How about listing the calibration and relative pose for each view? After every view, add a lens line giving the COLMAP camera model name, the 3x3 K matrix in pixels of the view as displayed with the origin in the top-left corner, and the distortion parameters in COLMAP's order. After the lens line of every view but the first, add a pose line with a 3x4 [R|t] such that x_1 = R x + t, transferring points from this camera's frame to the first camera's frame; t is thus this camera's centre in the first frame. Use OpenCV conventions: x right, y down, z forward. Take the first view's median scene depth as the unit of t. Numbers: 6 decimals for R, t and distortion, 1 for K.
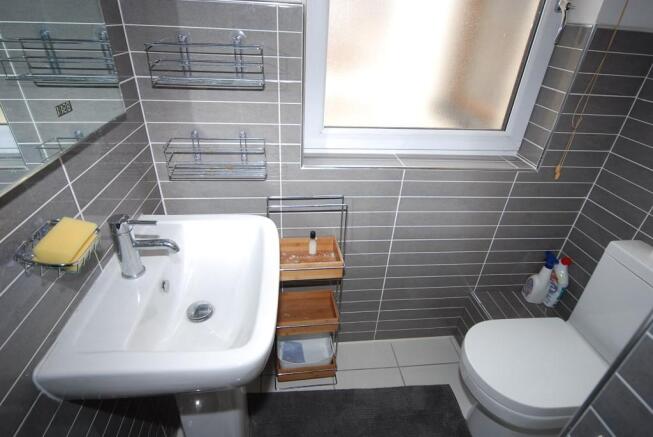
lens RADIAL K [[350.8, 0, 325.2], [0, 350.8, 221.5], [0, 0, 1]] dist [-0.004523, -0.000731]
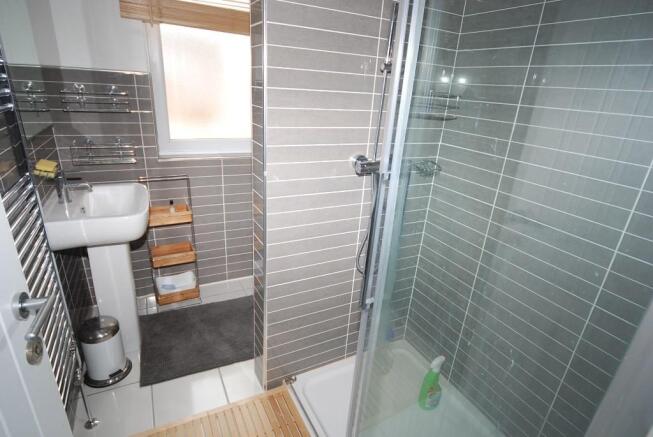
lens RADIAL K [[350.8, 0, 325.2], [0, 350.8, 221.5], [0, 0, 1]] dist [-0.004523, -0.000731]
pose [[0.937247, -0.121571, 0.326786, 0.093702], [0.170904, 0.977113, -0.126660, 0.463338], [-0.303909, 0.174561, 0.936573, -0.759433]]
